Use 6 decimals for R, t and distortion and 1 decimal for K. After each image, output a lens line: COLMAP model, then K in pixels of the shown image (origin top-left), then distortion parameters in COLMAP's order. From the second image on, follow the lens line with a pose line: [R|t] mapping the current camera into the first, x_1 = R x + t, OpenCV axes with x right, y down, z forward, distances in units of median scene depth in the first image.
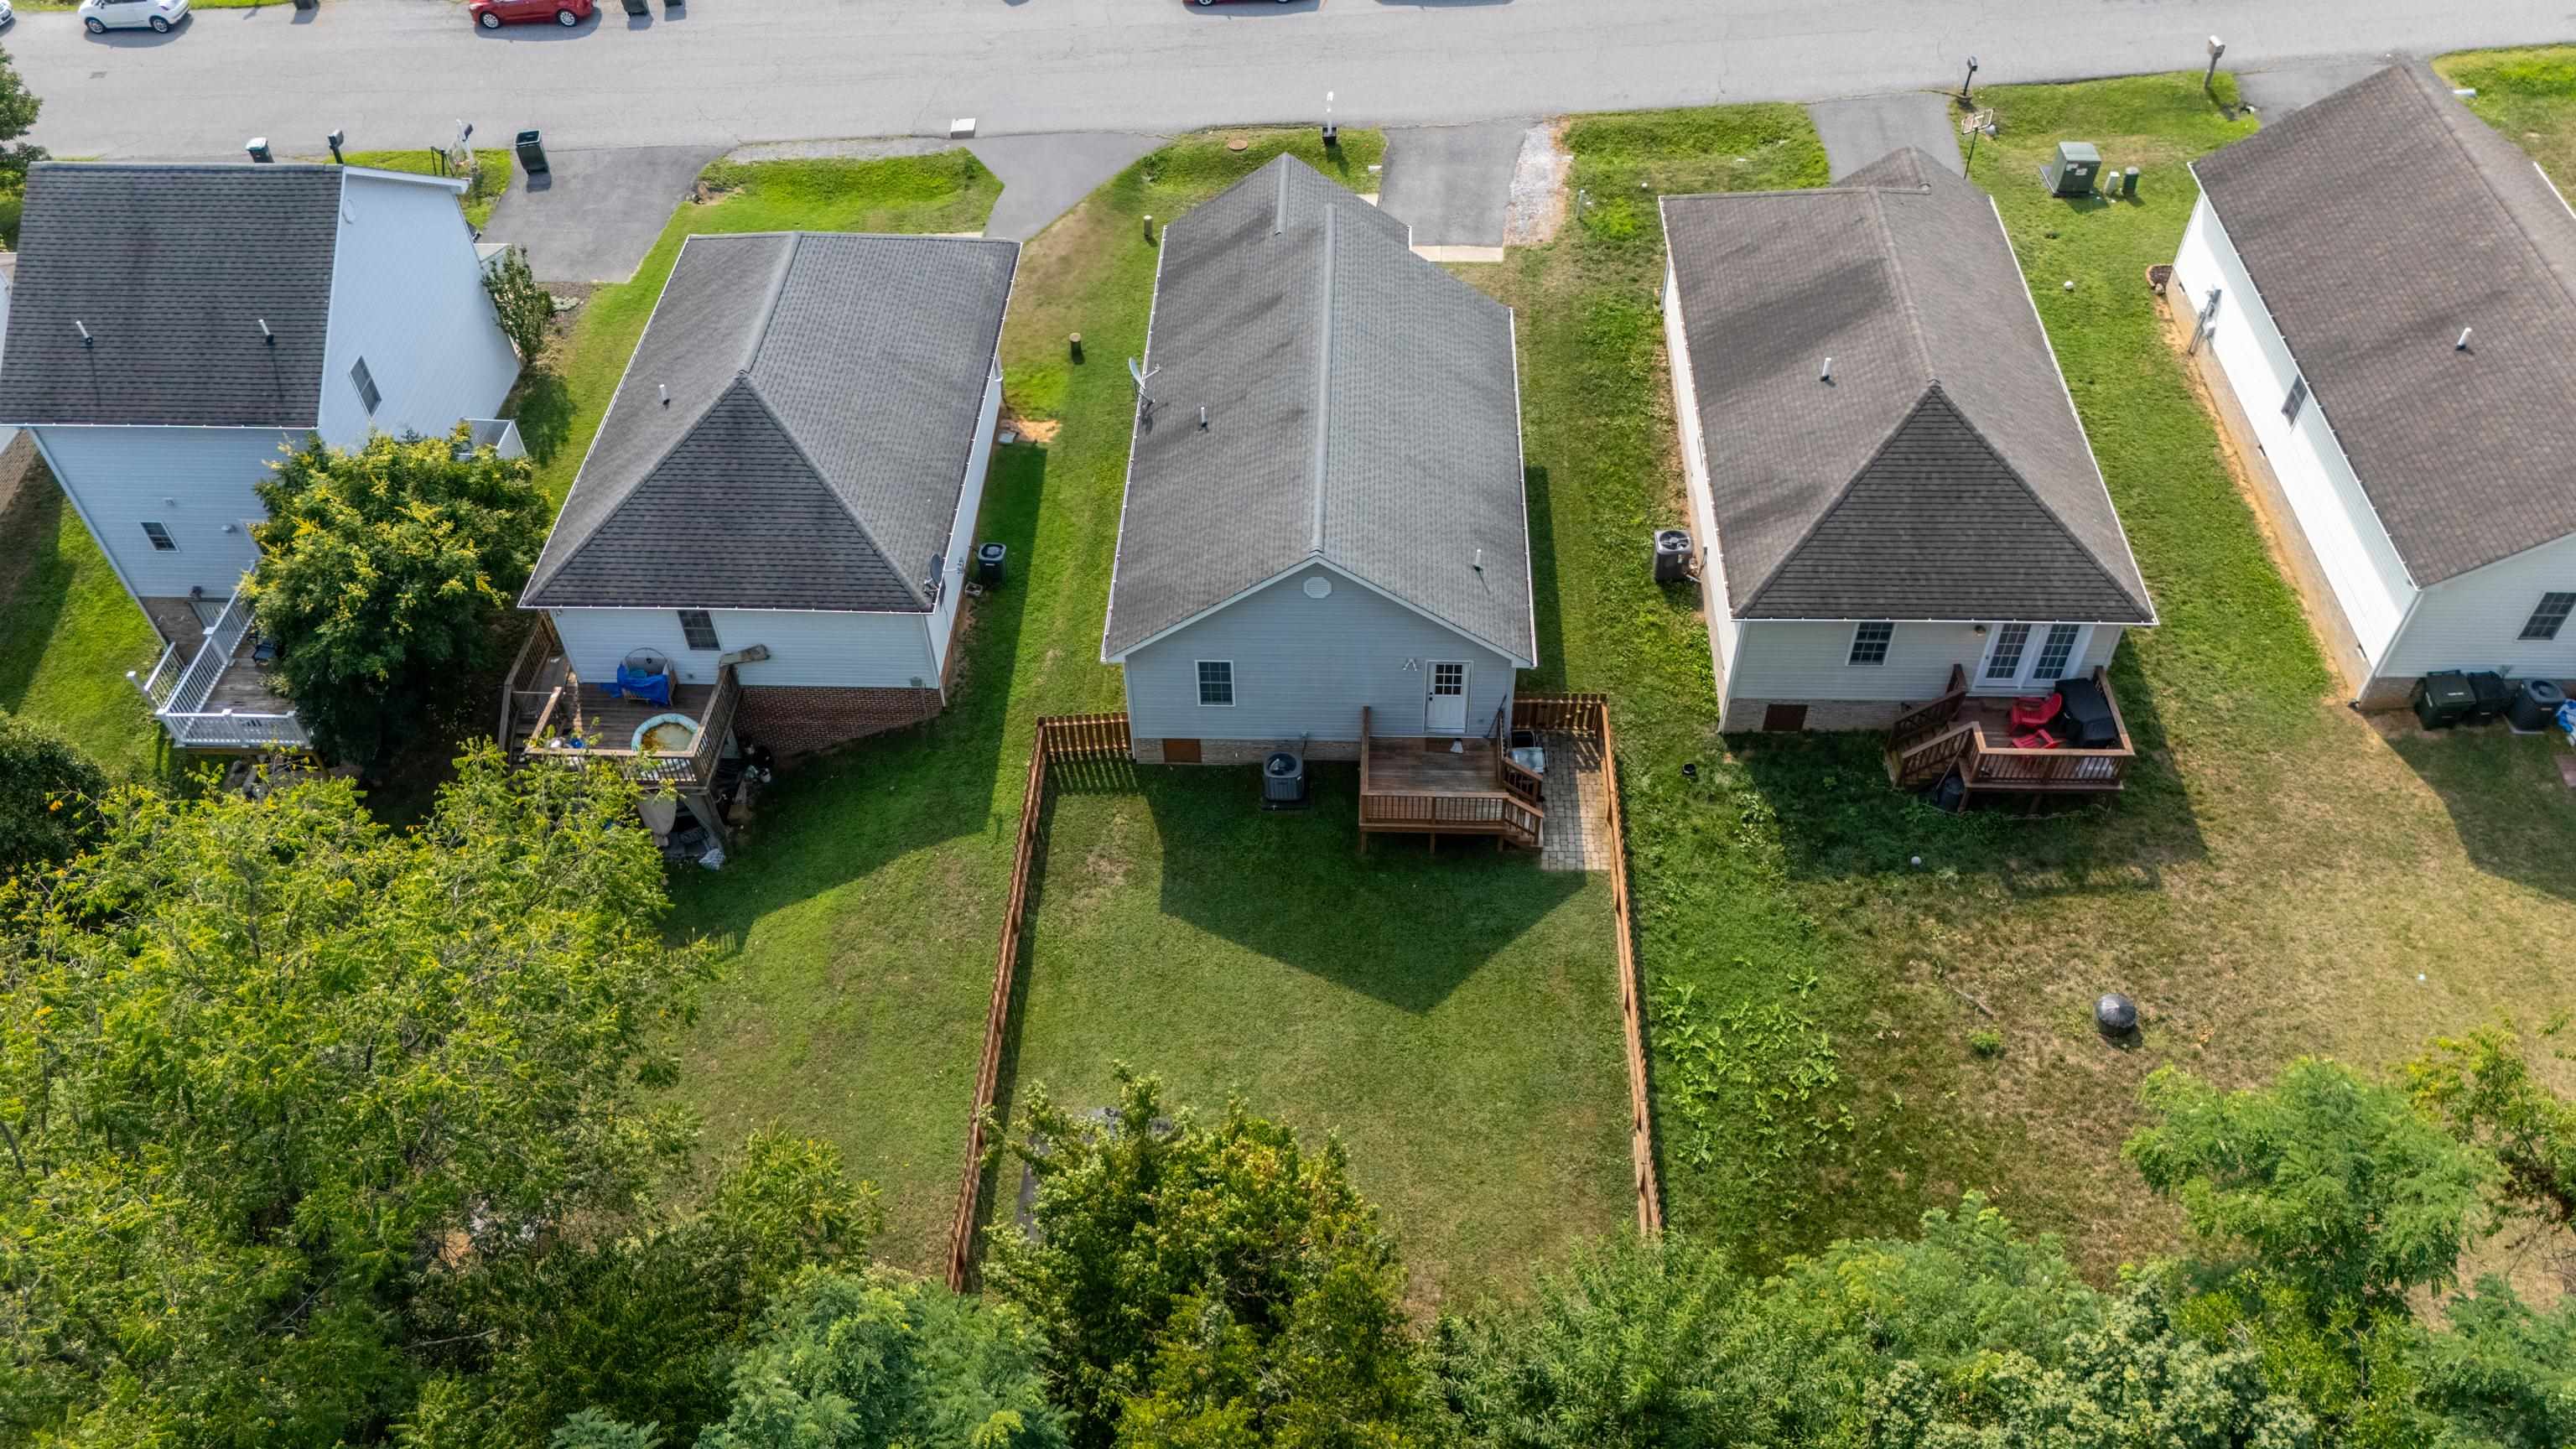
lens RADIAL K [[1900.5, 0, 1286.0], [0, 1900.5, 734.0], [0, 0, 1]] dist [0.067932, -0.065073]
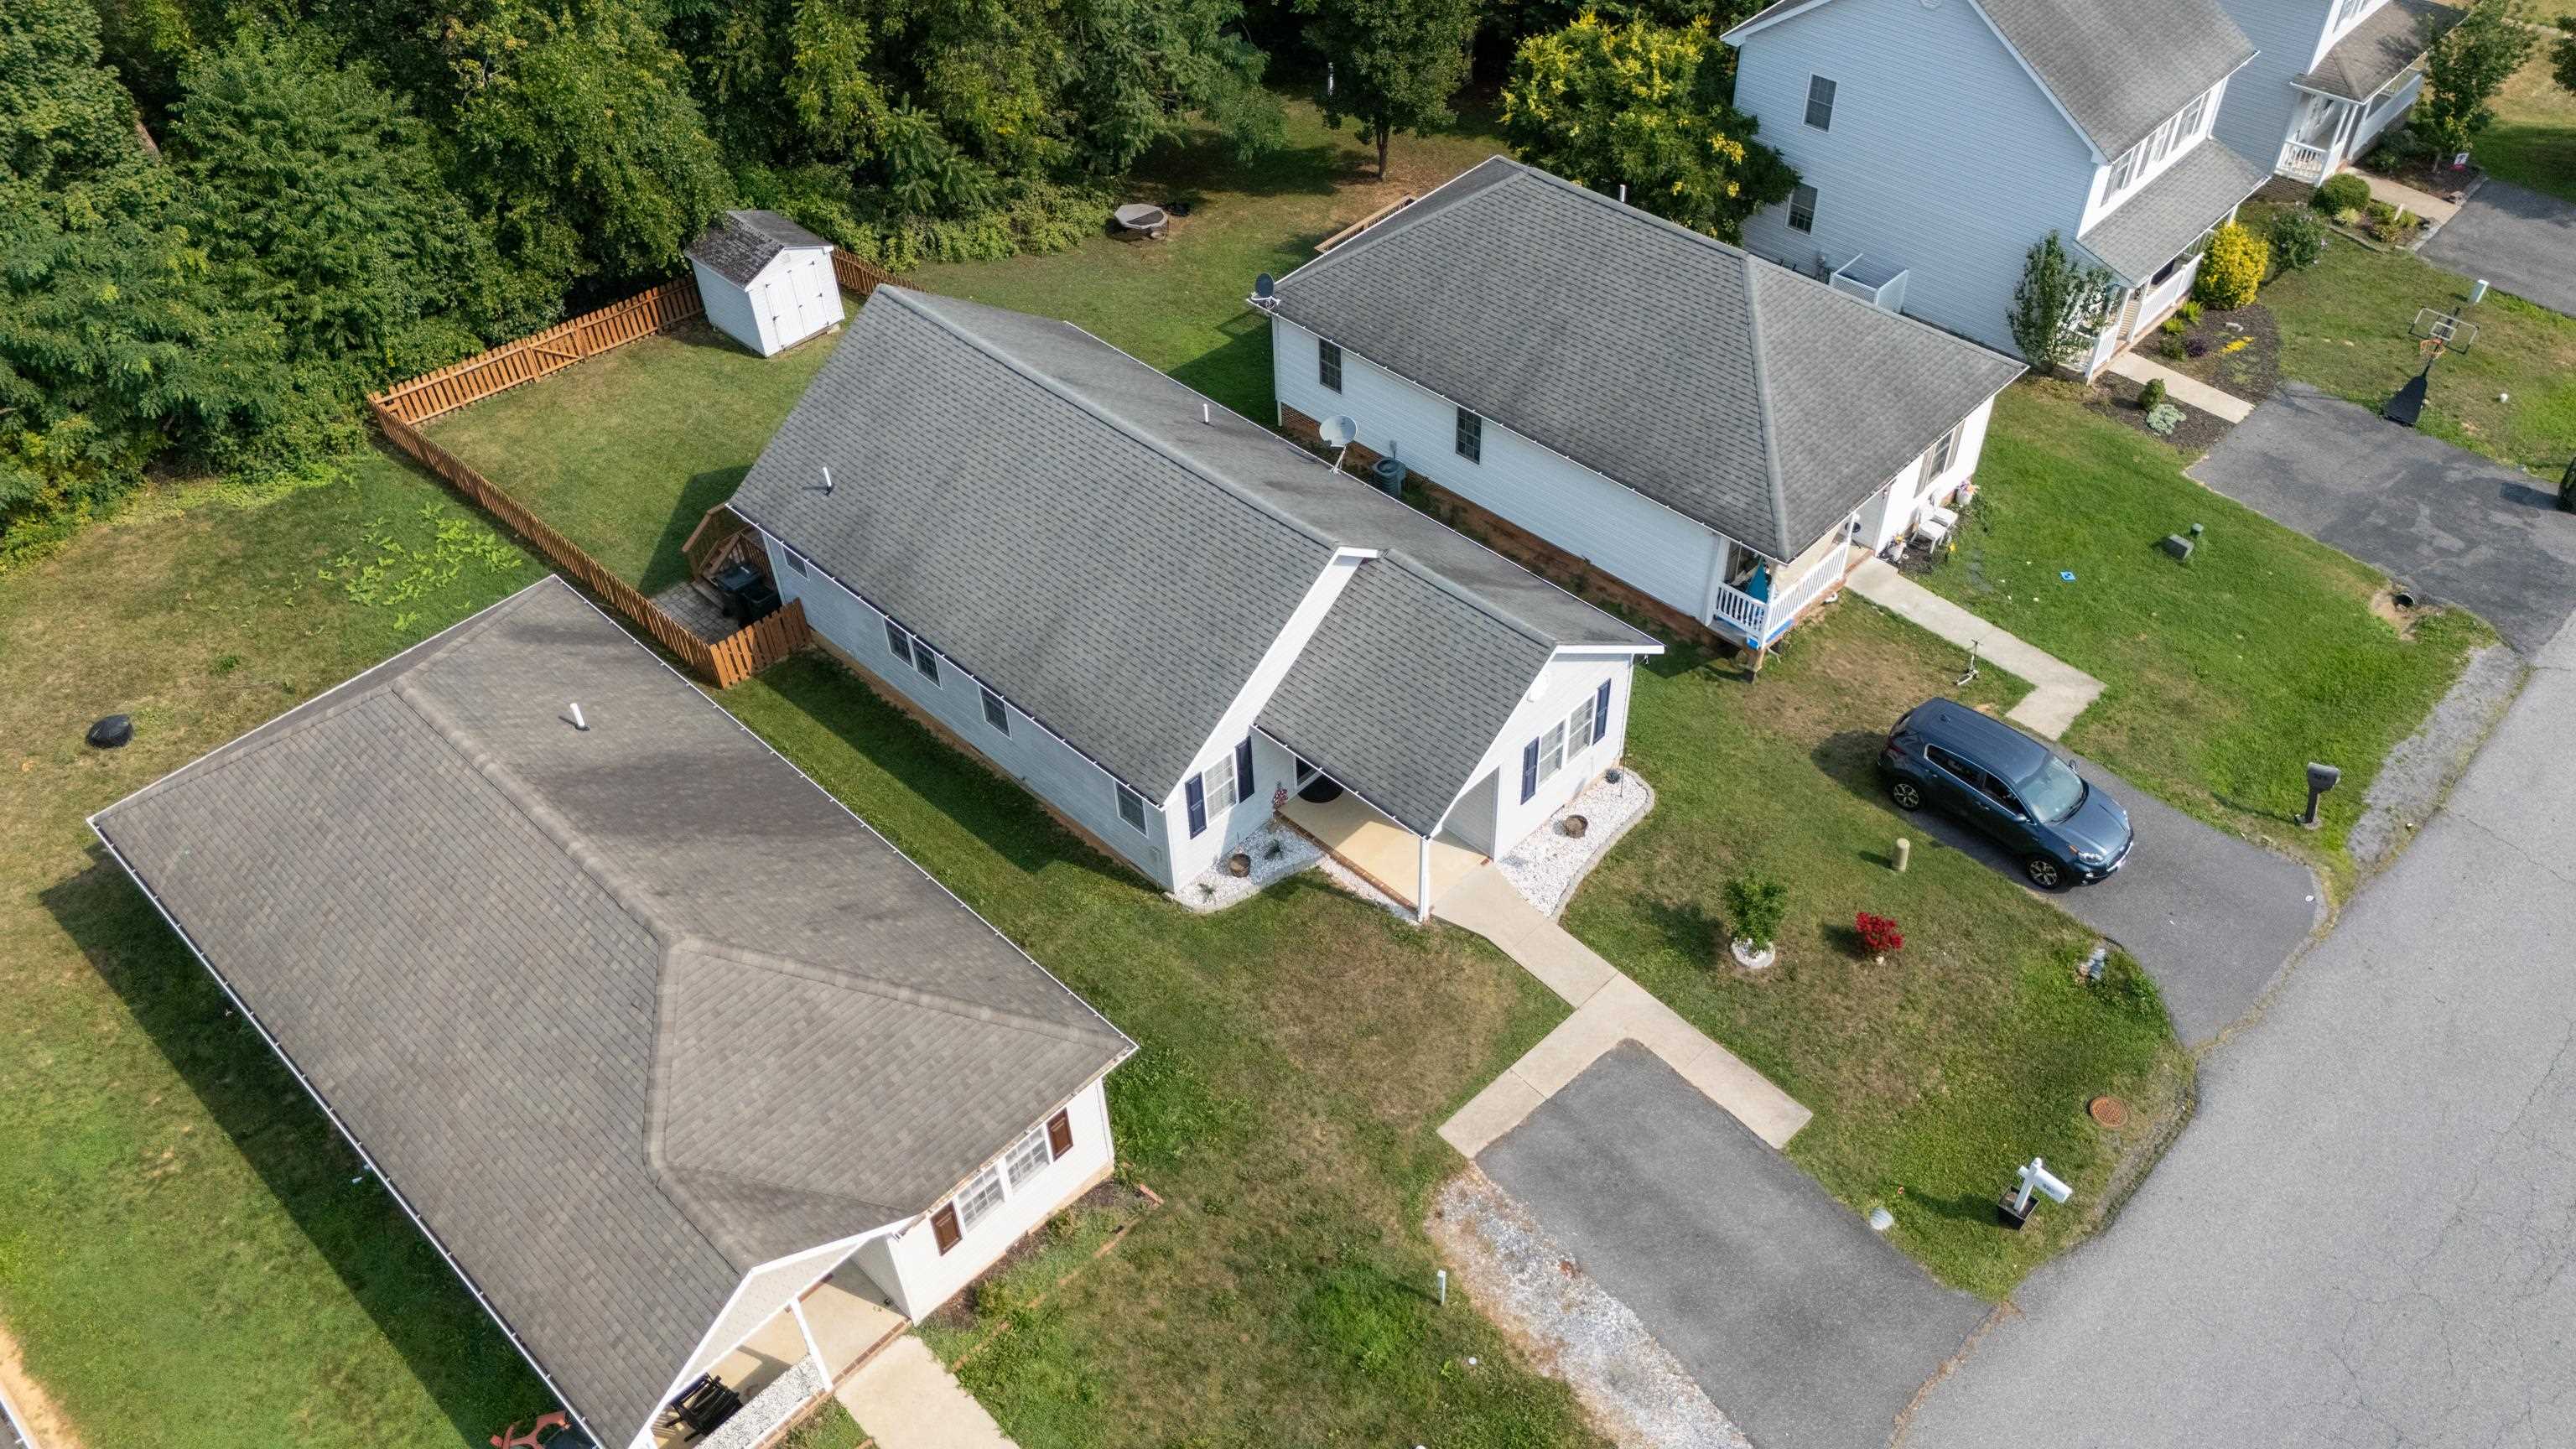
lens RADIAL K [[1900.5, 0, 1280.3], [0, 1900.5, 729.9], [0, 0, 1]] dist [0.067932, -0.065073]
pose [[-0.667215, 0.546419, -0.506212, 0.473070], [-0.510240, 0.159832, 0.845050, -0.933505], [0.542660, 0.822119, 0.172162, 1.019799]]
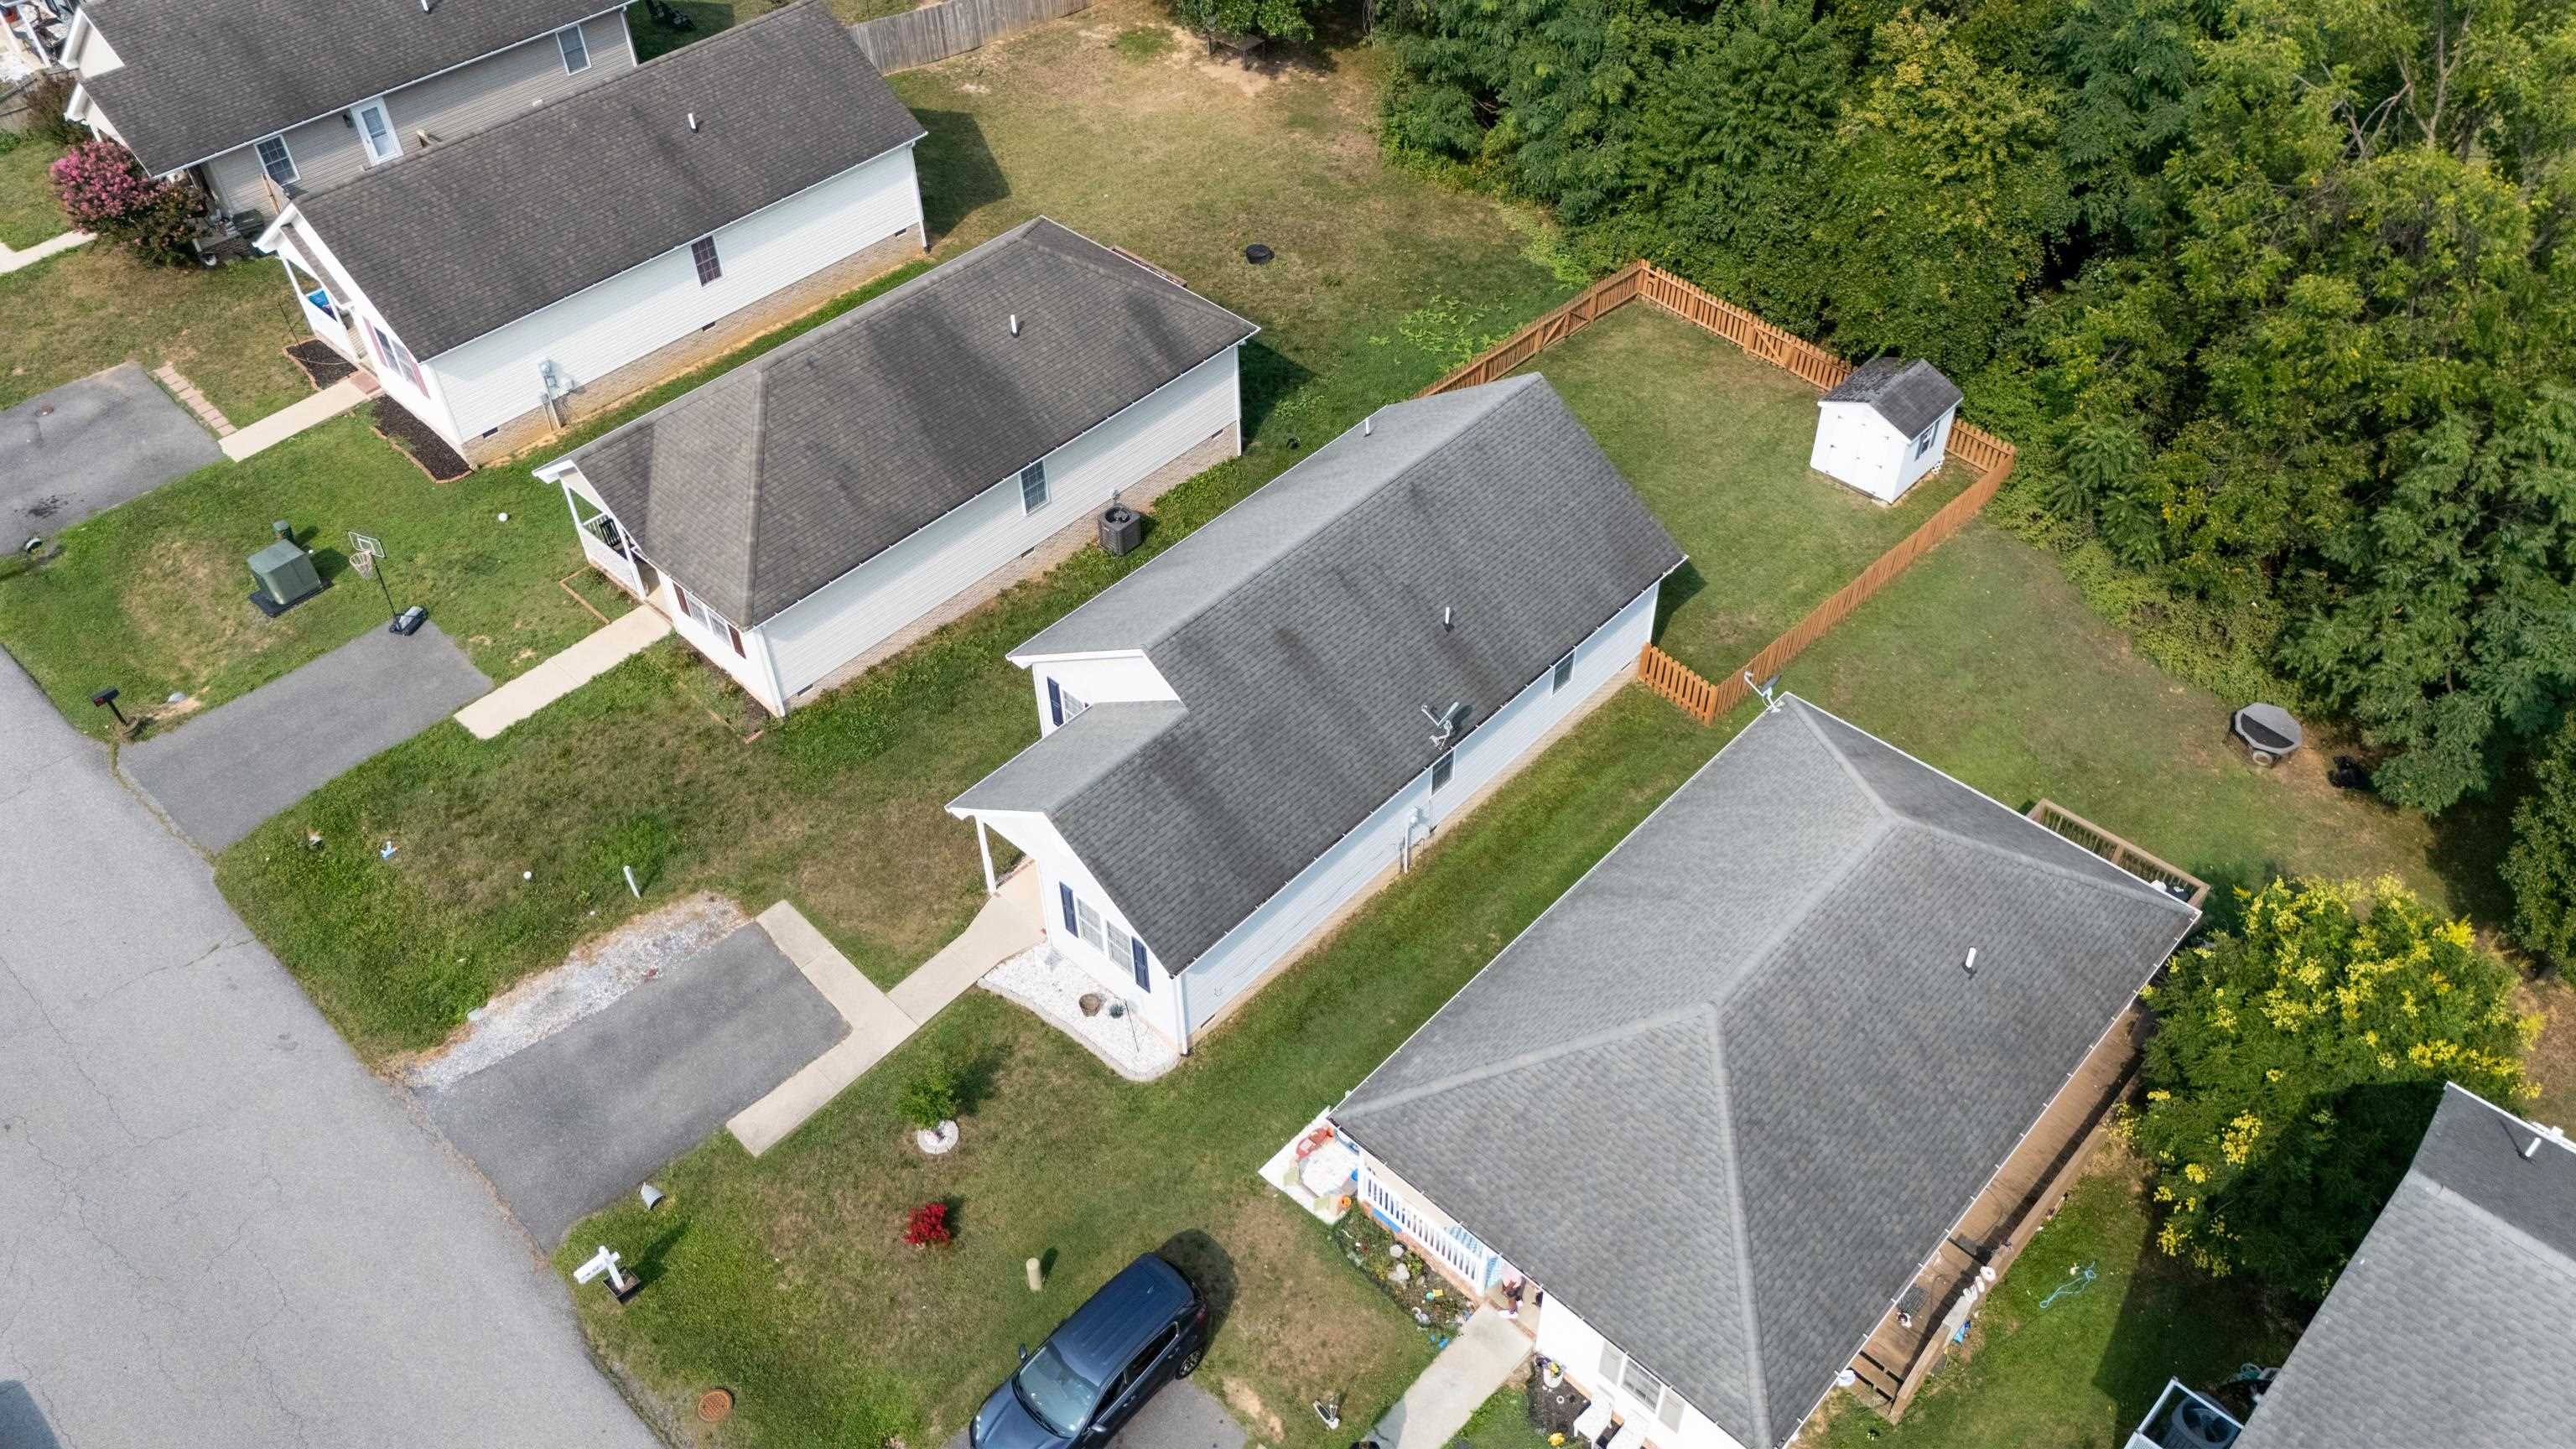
lens RADIAL K [[1900.5, 0, 1287.9], [0, 1900.5, 734.8], [0, 0, 1]] dist [0.067932, -0.065073]
pose [[-0.754477, -0.436511, 0.490125, -0.482075], [0.501251, 0.098846, 0.859638, -1.034729], [-0.423688, 0.894253, 0.144224, 0.981982]]
